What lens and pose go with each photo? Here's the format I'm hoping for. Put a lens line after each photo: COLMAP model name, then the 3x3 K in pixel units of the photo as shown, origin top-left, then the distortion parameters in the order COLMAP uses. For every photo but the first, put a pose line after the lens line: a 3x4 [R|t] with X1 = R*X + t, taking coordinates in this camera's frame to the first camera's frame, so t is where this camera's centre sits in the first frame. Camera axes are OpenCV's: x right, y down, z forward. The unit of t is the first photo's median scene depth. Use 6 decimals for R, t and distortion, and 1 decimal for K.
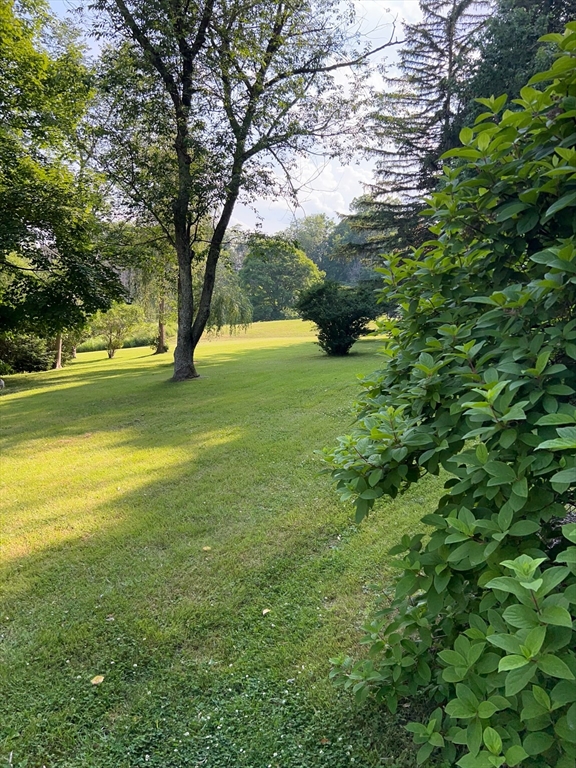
lens RADIAL K [[574.0, 0, 285.1], [0, 574.0, 382.7], [0, 0, 1]] dist [0.061676, -0.074875]
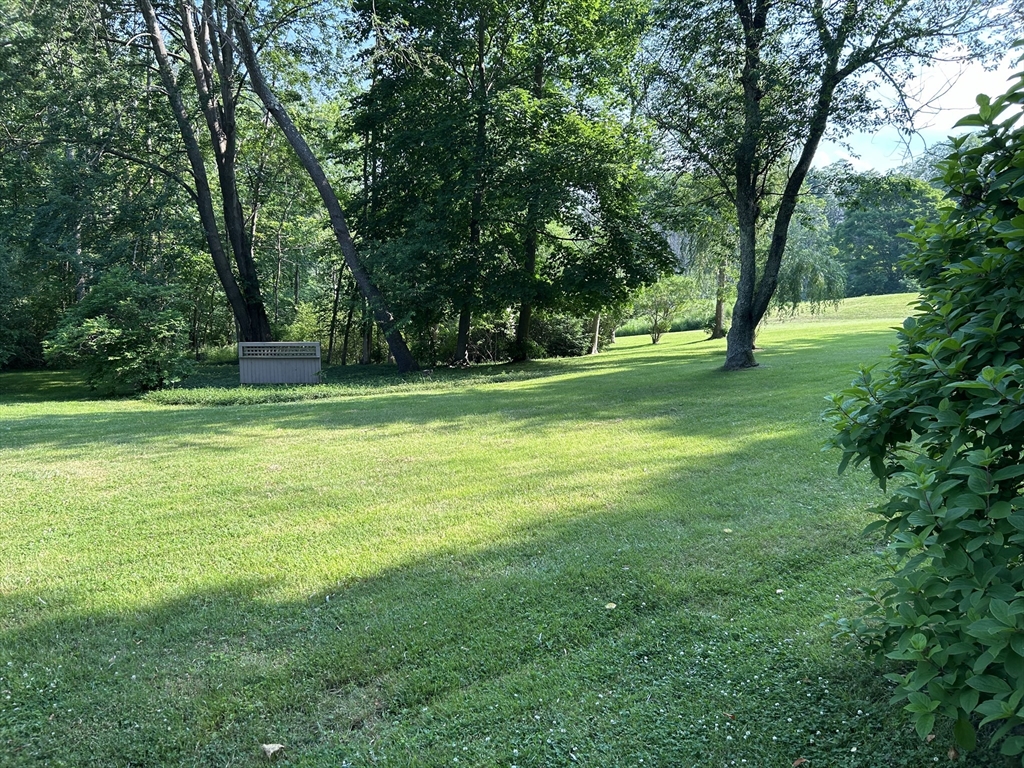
lens RADIAL K [[765.4, 0, 513.0], [0, 765.4, 387.4], [0, 0, 1]] dist [0.061676, -0.074875]
pose [[0.886697, 0.048302, -0.459821, 0.040653], [-0.044050, 0.998830, 0.019979, 0.013222], [0.460248, 0.002540, 0.887787, -0.096896]]
